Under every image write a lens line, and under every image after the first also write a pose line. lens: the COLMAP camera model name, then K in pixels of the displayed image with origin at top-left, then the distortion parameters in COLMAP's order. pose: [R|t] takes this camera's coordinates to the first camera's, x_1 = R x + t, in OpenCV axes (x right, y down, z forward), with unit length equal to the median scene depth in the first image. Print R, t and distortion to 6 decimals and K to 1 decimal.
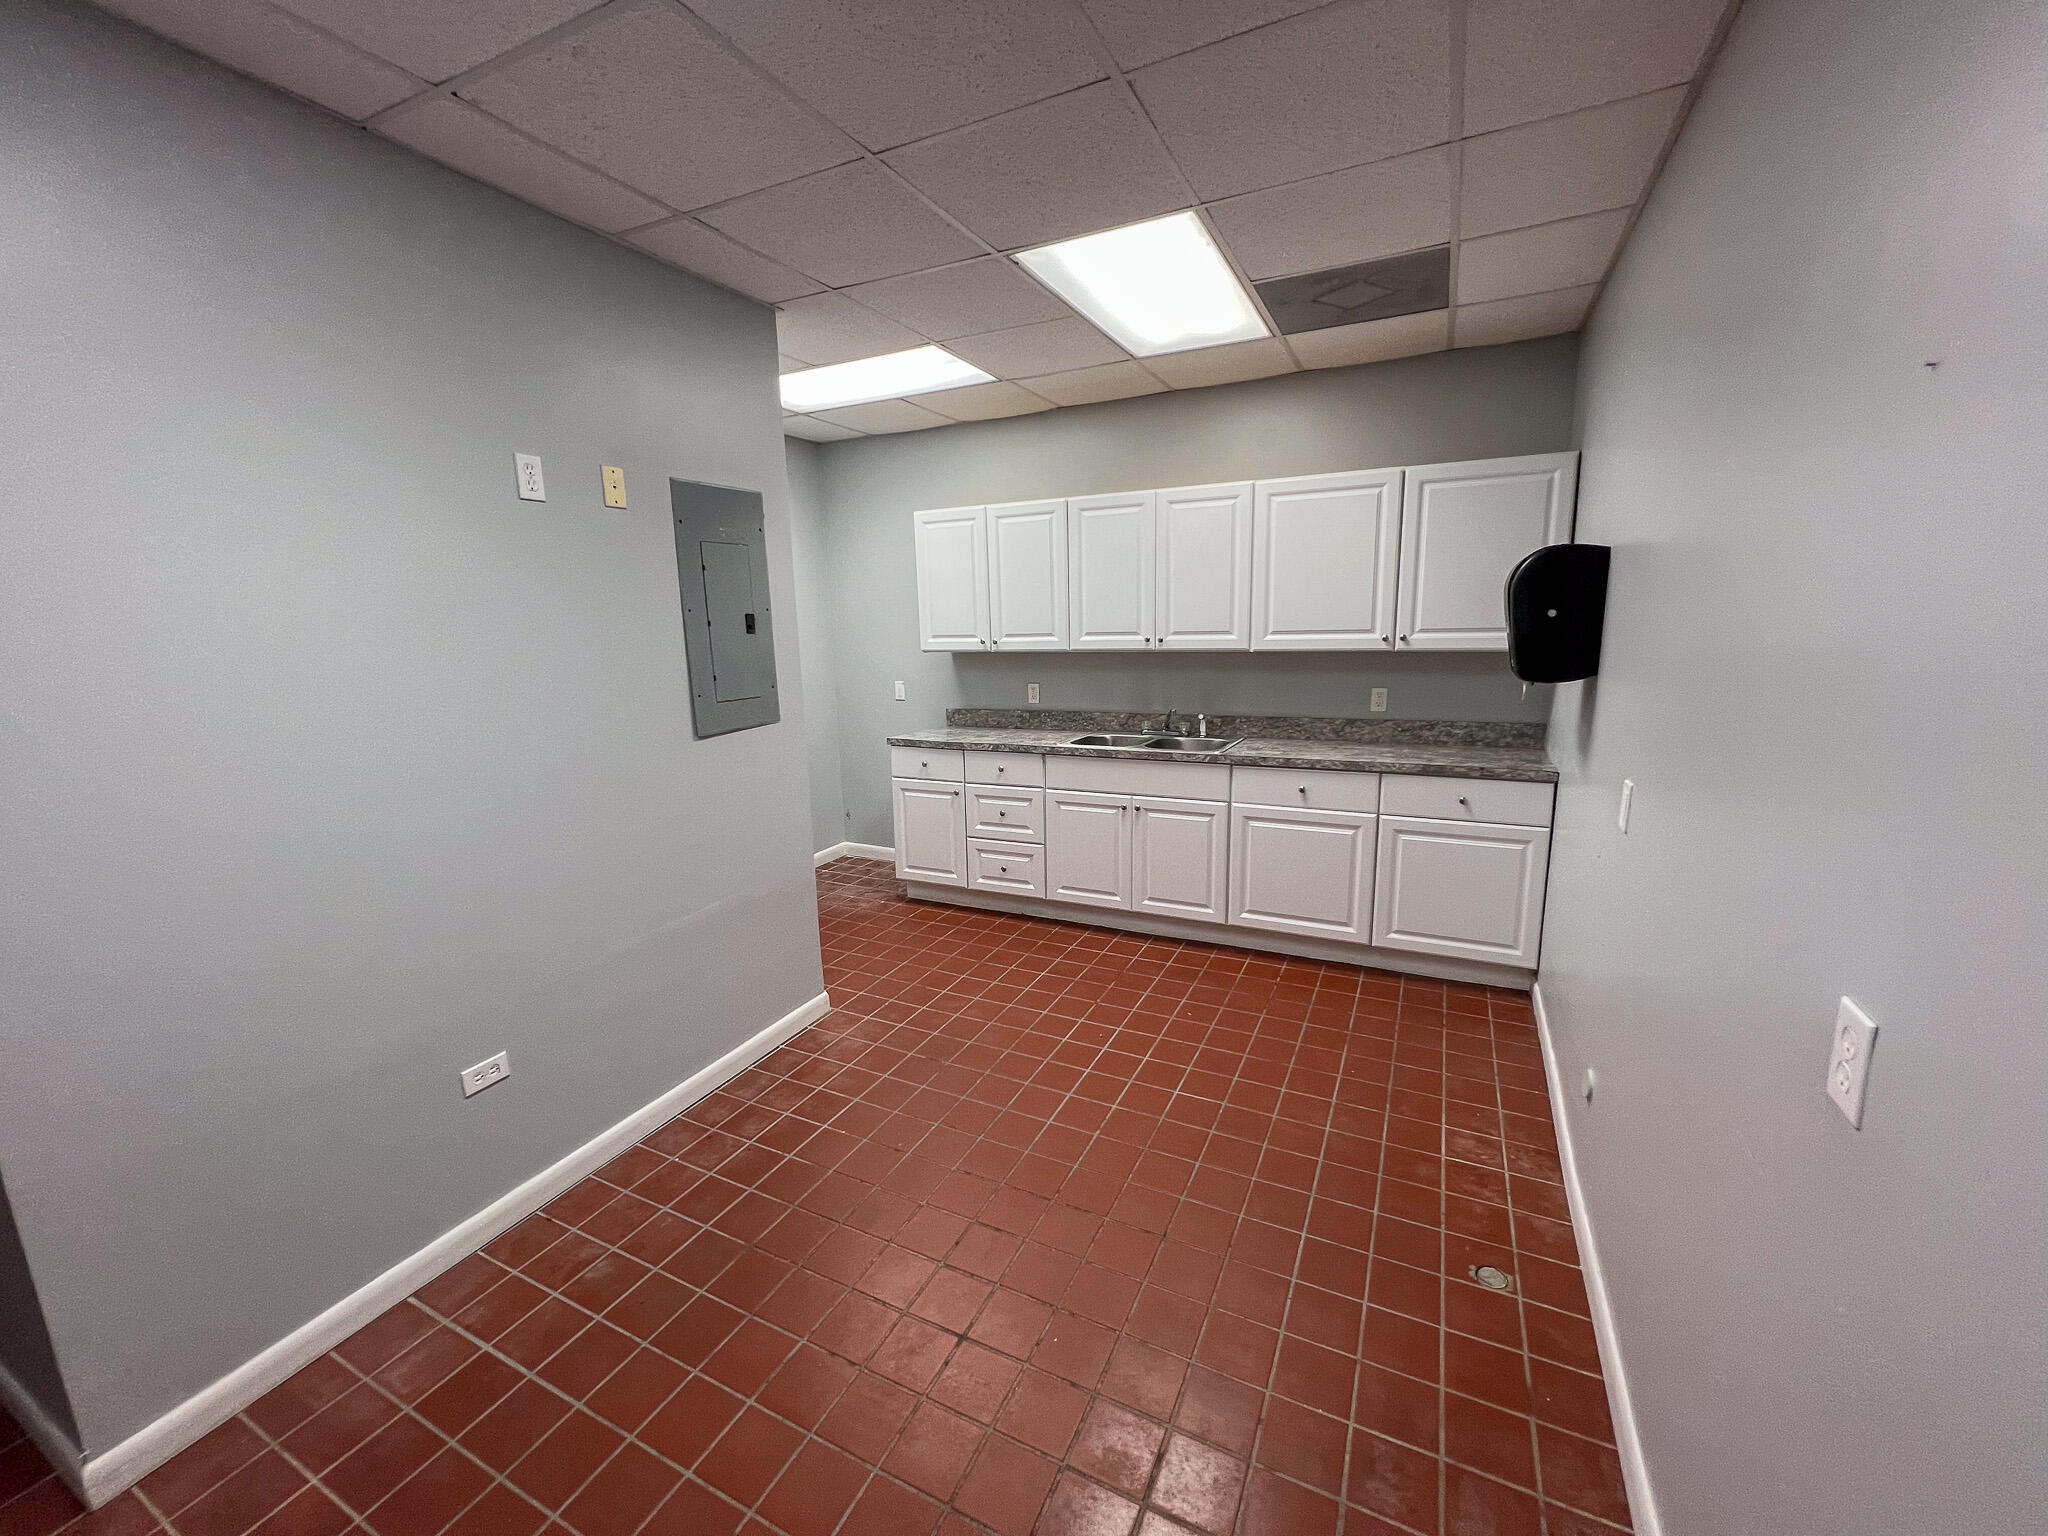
lens RADIAL K [[820.8, 0, 1023.3], [0, 820.8, 768.8], [0, 0, 1]] dist [-0.001436, 0.000470]
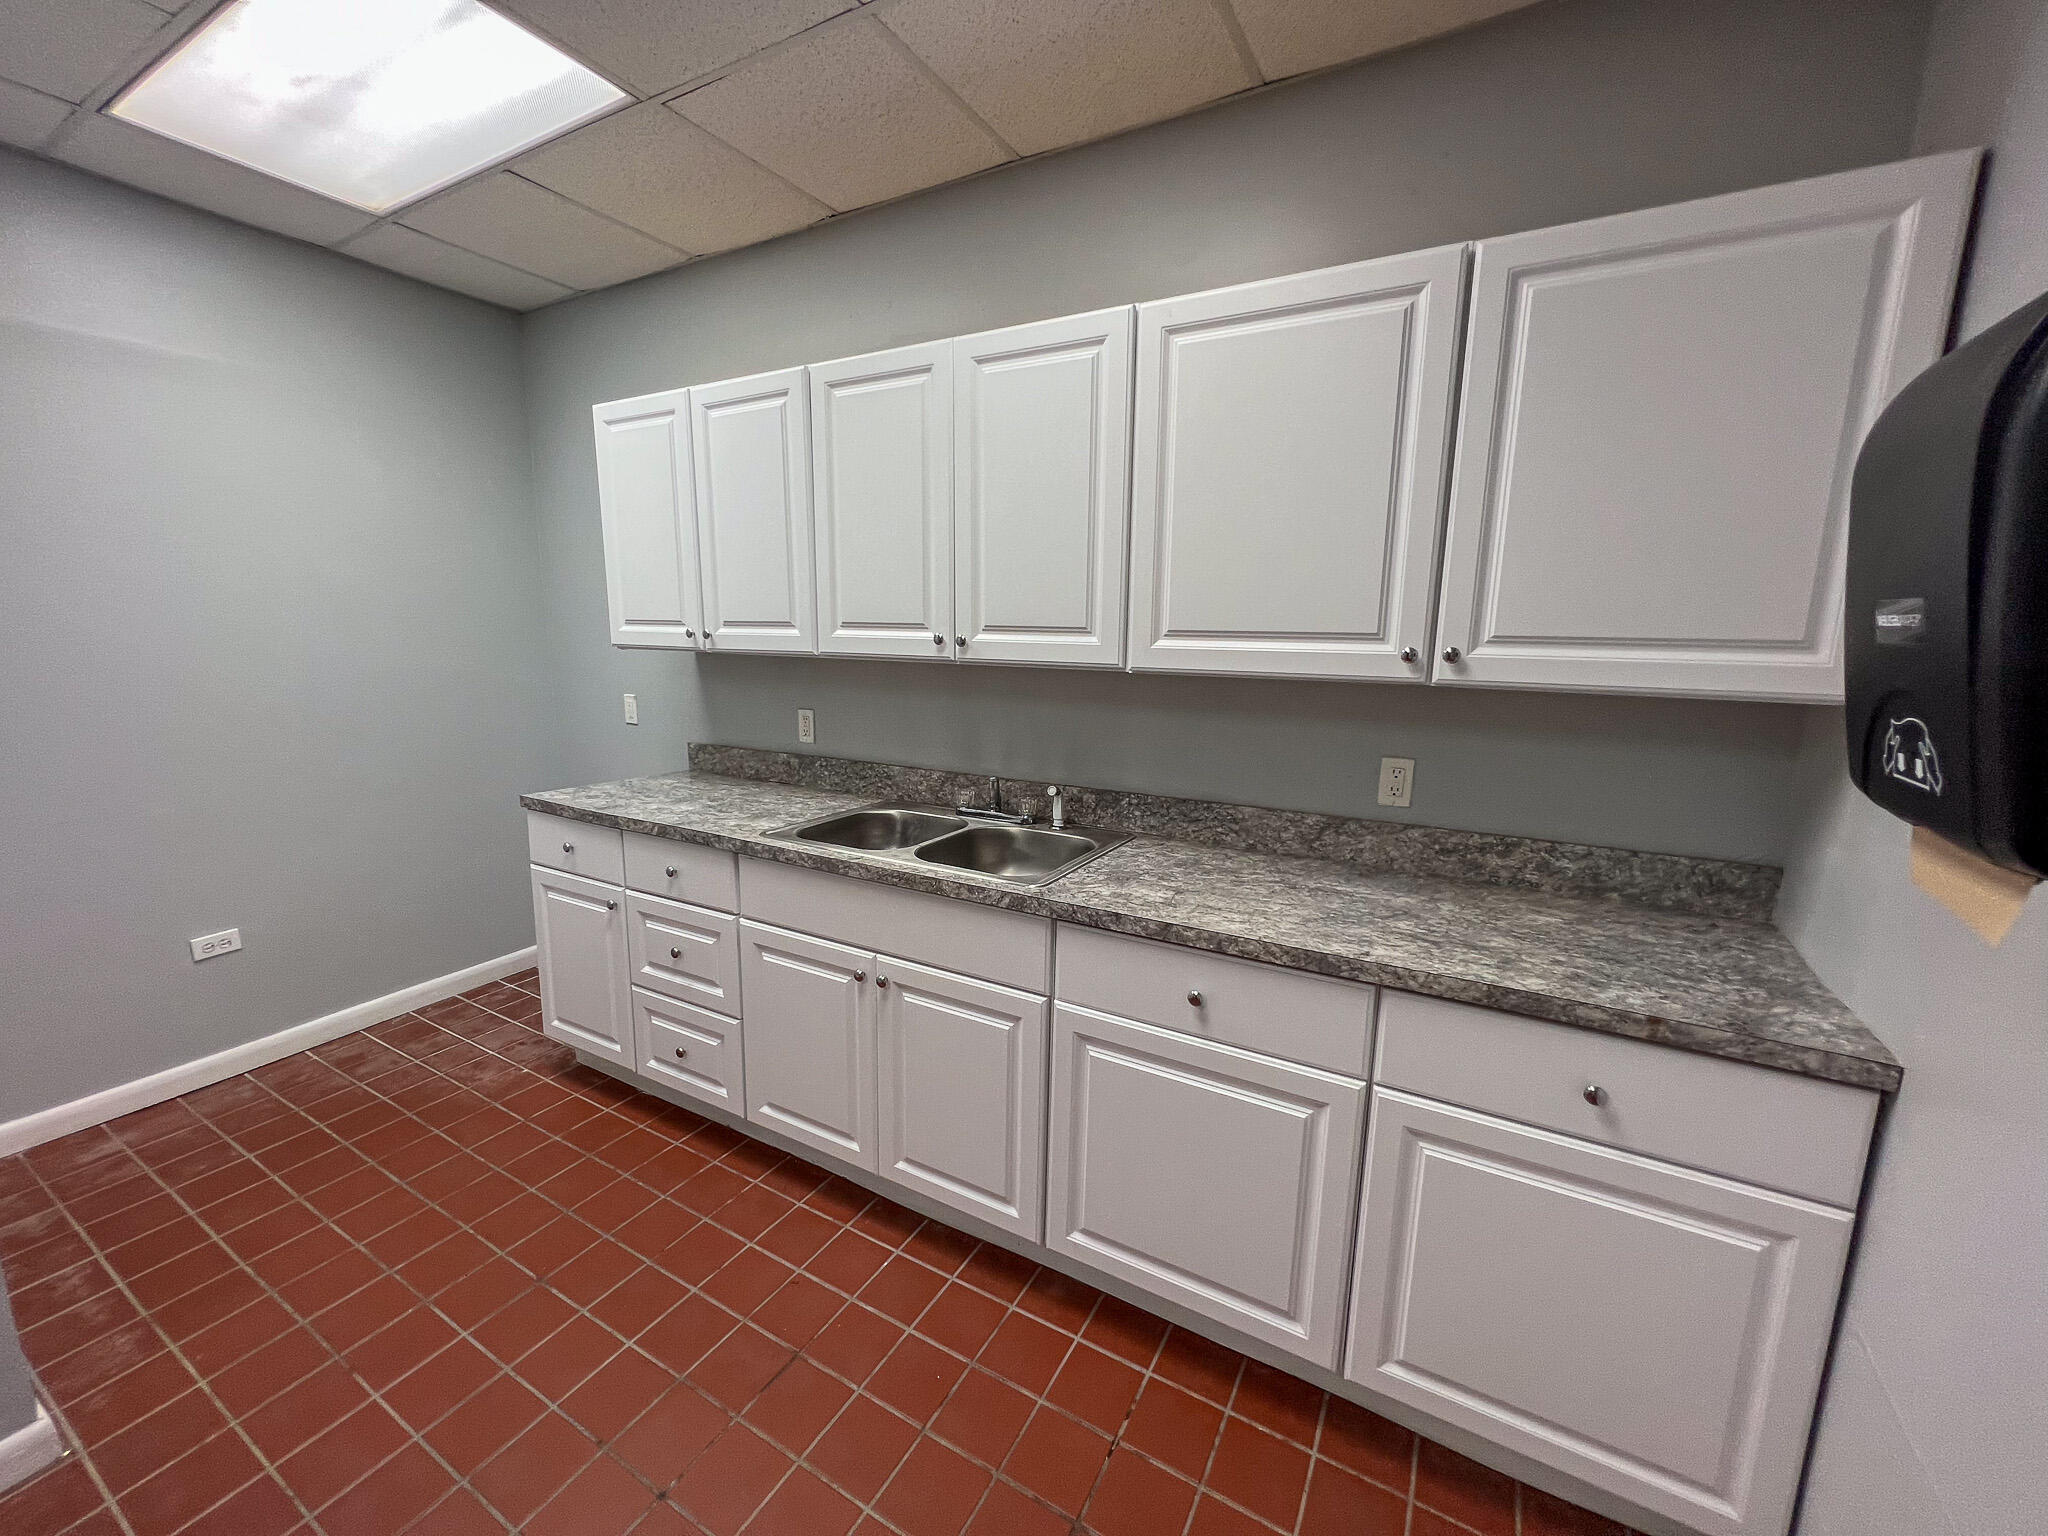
lens RADIAL K [[820.8, 0, 1023.1], [0, 820.8, 767.7], [0, 0, 1]] dist [-0.001436, 0.000470]
pose [[0.997757, 0.047006, -0.047654, 0.244524], [-0.047388, 0.998853, -0.006898, -0.081308], [0.047275, 0.009140, 0.998840, 0.522728]]
